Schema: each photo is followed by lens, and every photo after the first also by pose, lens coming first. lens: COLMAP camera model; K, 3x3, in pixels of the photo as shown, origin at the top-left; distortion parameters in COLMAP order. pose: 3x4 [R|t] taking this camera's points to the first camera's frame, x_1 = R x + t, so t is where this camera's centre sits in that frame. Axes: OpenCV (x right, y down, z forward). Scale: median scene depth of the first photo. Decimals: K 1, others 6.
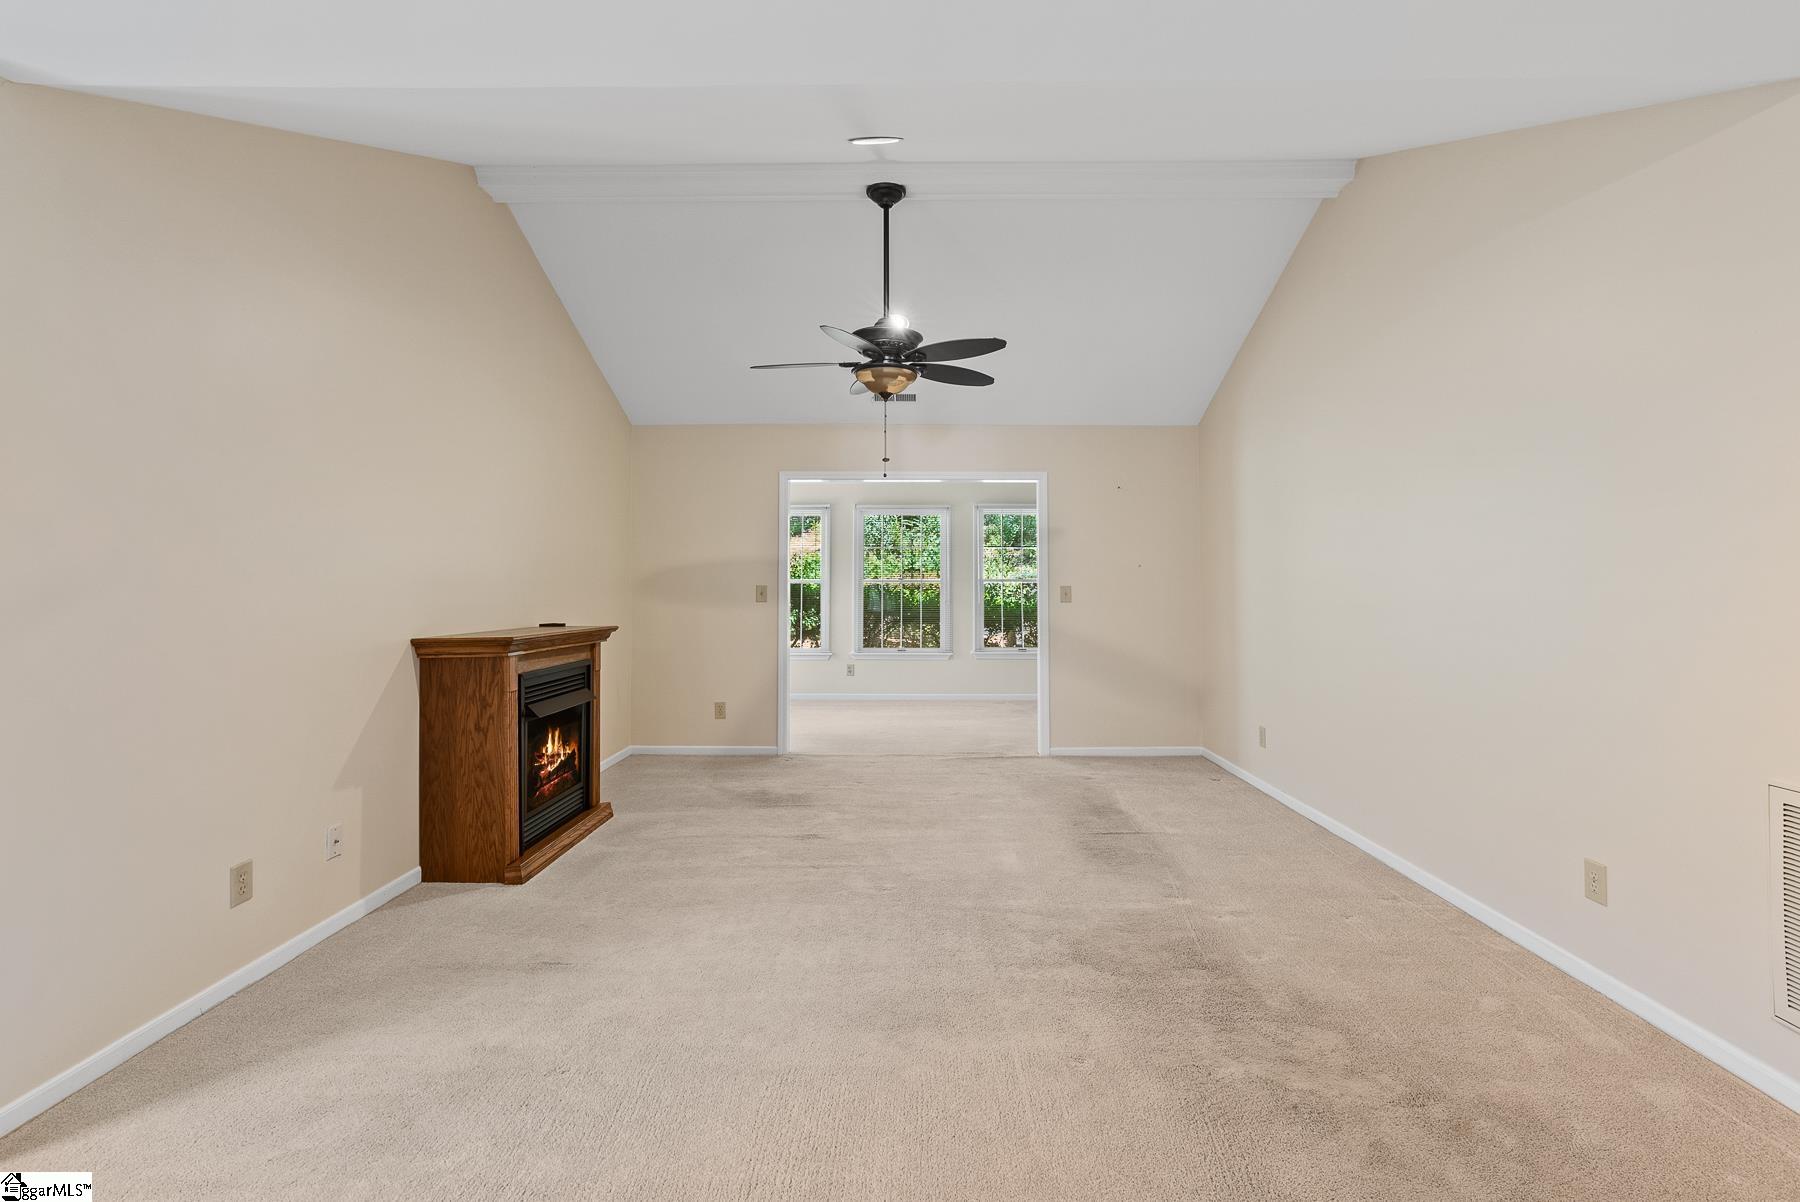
lens RADIAL K [[815.4, 0, 906.3], [0, 815.4, 582.7], [0, 0, 1]] dist [-0.005650, 0.001347]
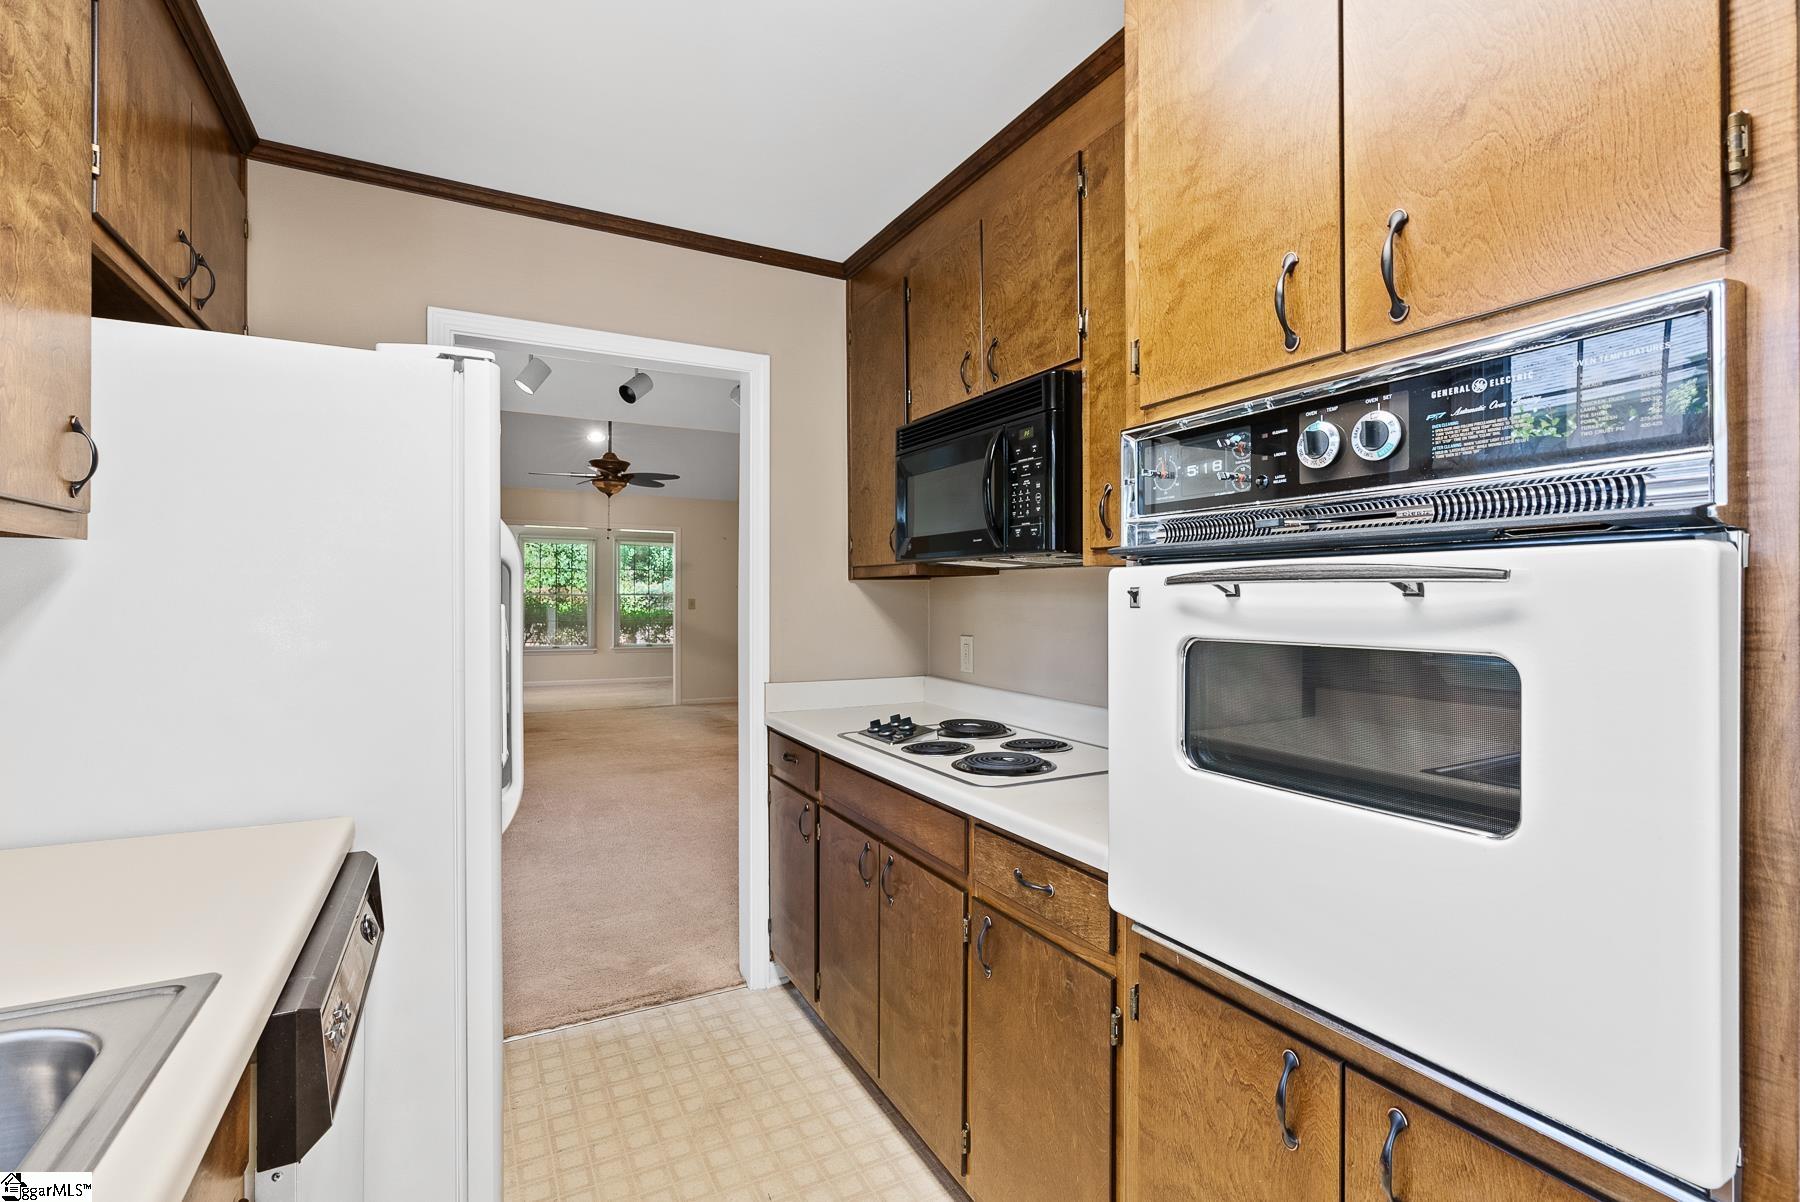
lens RADIAL K [[815.4, 0, 896.6], [0, 815.4, 600.9], [0, 0, 1]] dist [-0.005650, 0.001347]
pose [[0.878556, -0.001963, 0.477636, -0.268215], [-0.000645, 0.999986, 0.005295, 0.000153], [-0.477639, -0.004960, 0.878542, -0.741279]]
